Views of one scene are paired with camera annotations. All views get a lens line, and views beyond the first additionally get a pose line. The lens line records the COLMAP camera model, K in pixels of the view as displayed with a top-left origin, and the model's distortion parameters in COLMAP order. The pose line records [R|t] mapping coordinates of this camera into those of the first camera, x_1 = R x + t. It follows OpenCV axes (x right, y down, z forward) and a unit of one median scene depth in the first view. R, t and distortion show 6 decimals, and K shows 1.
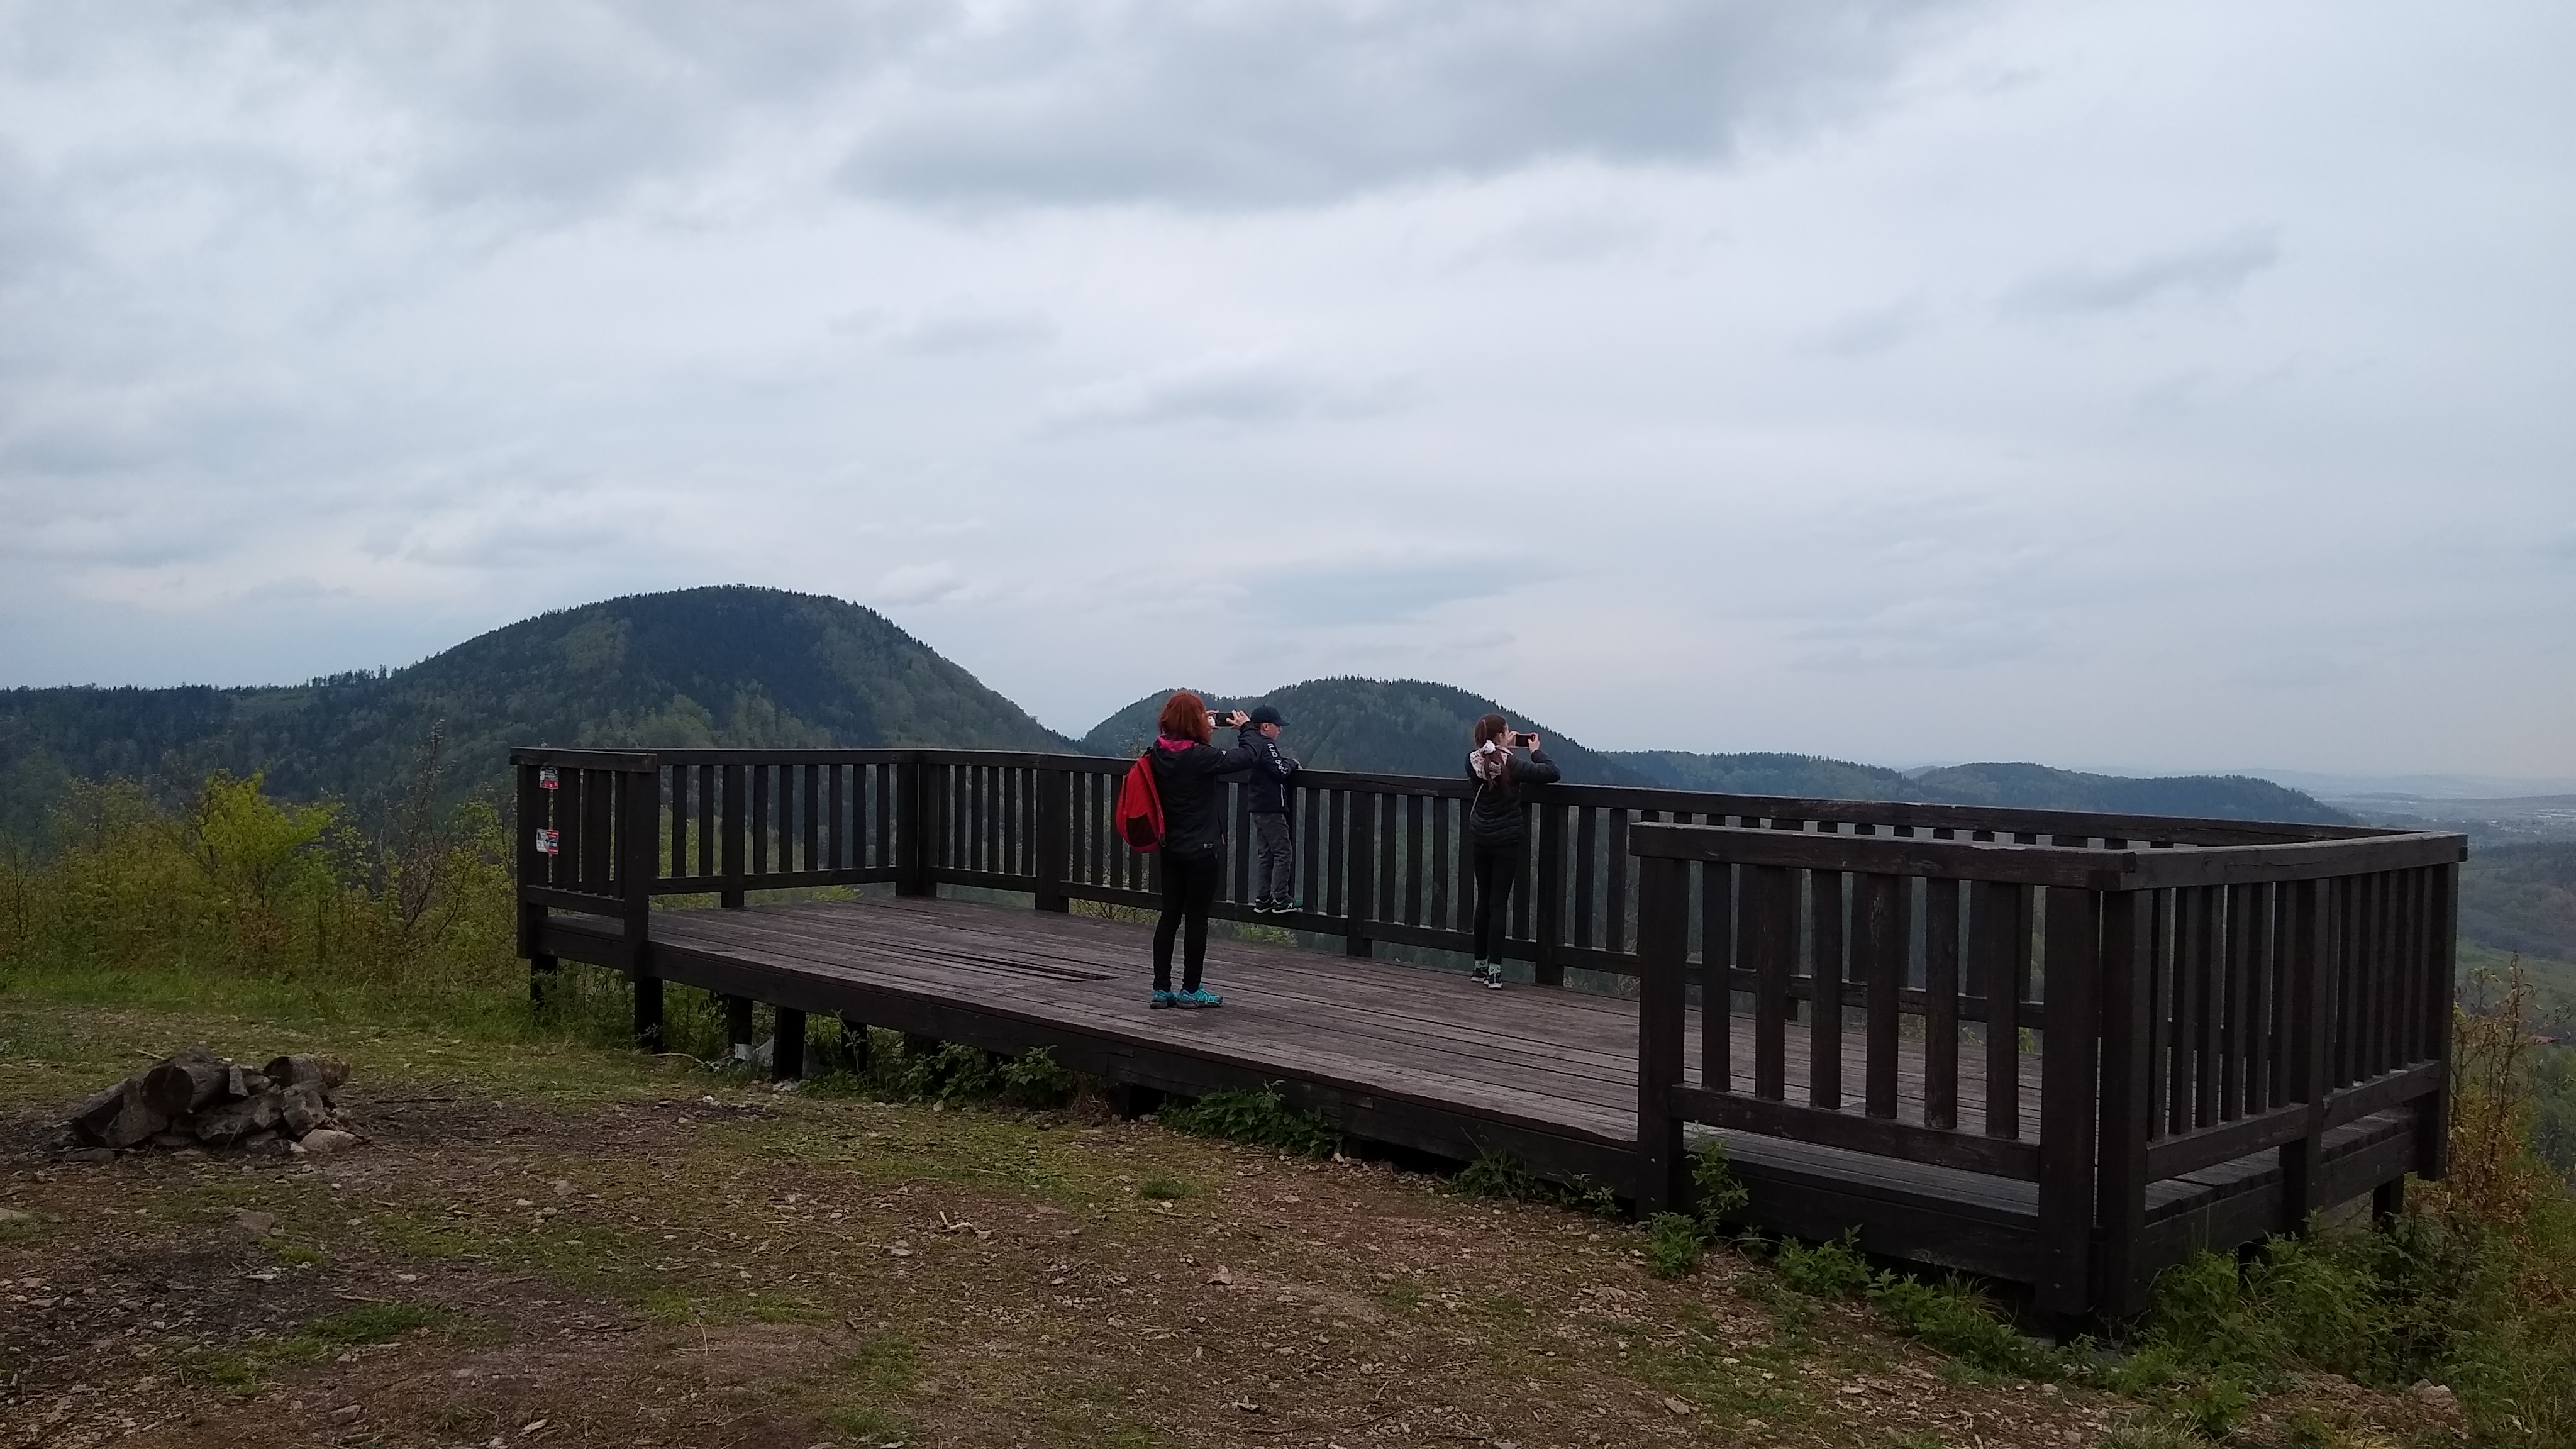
lens RADIAL K [[2023.3, 0, 1288.0], [0, 2023.3, 724.5], [0, 0, 1]] dist [0.036974, -0.002087]
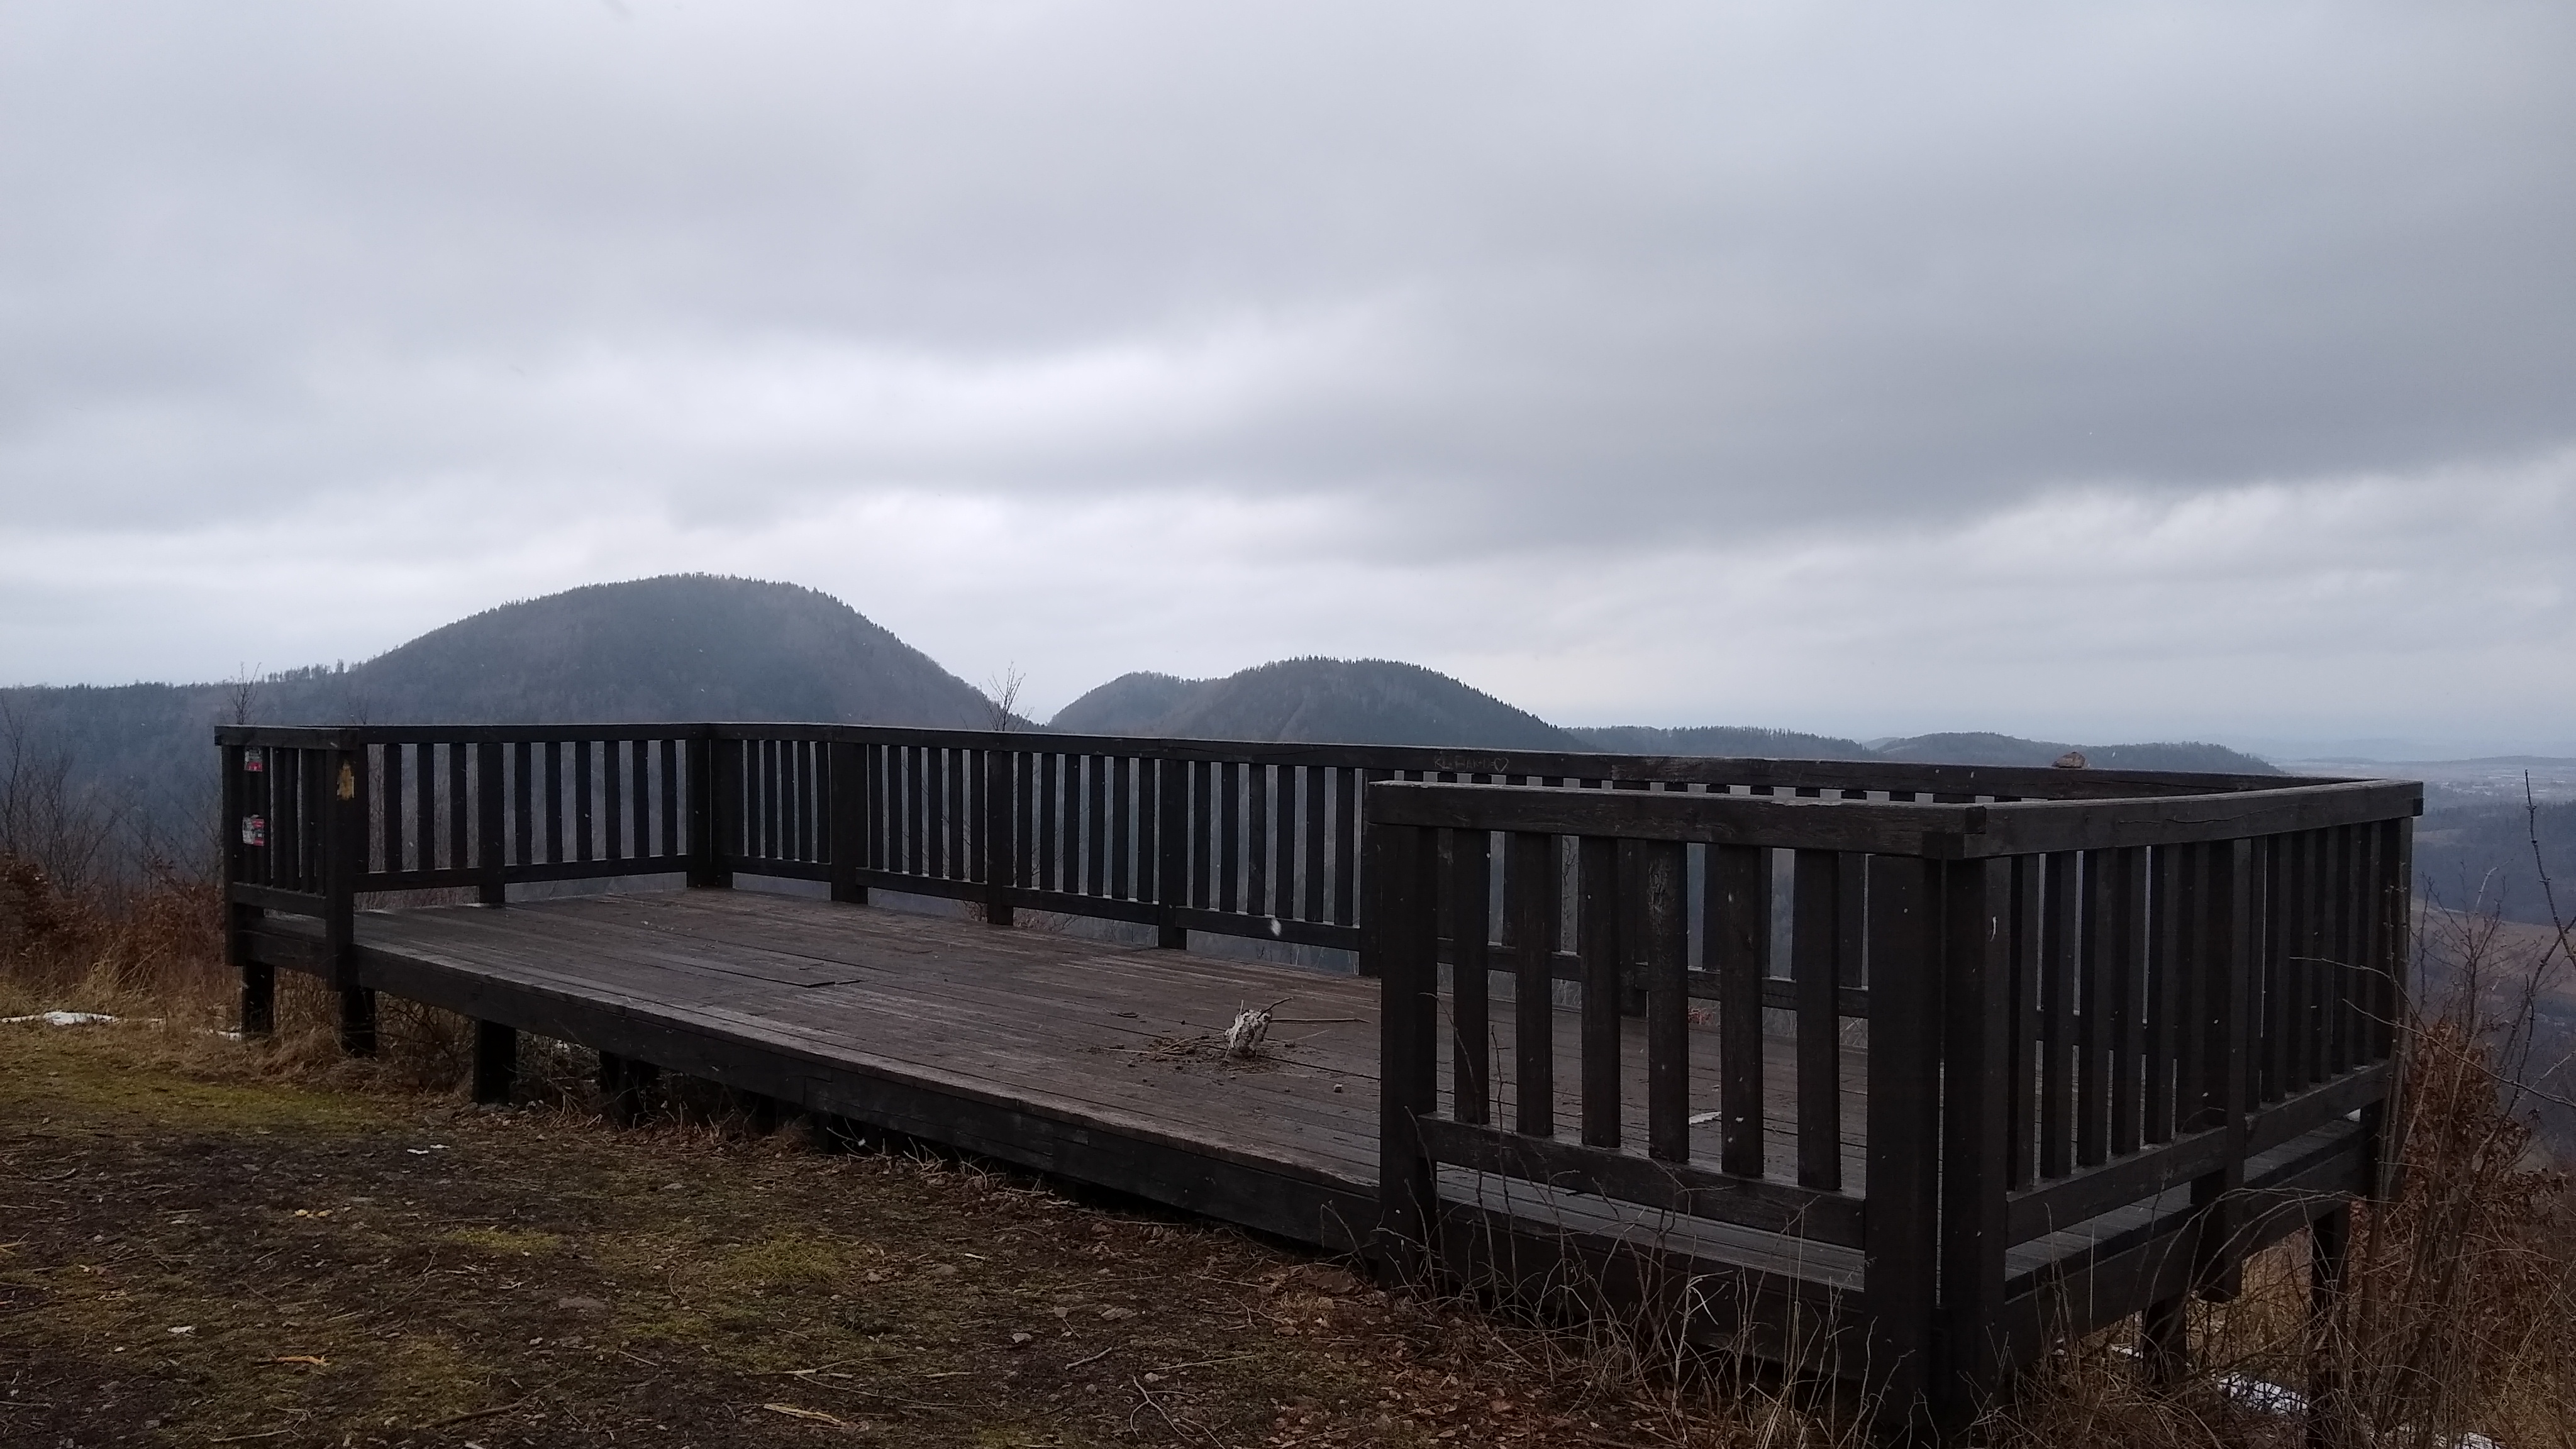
lens RADIAL K [[2010.8, 0, 1288.0], [0, 2010.8, 724.5], [0, 0, 1]] dist [0.054083, -0.080857]
pose [[0.999799, -0.015166, 0.013102, 0.094326], [0.015051, 0.999848, 0.008848, 0.013768], [-0.013235, -0.008649, 0.999875, 0.163974]]
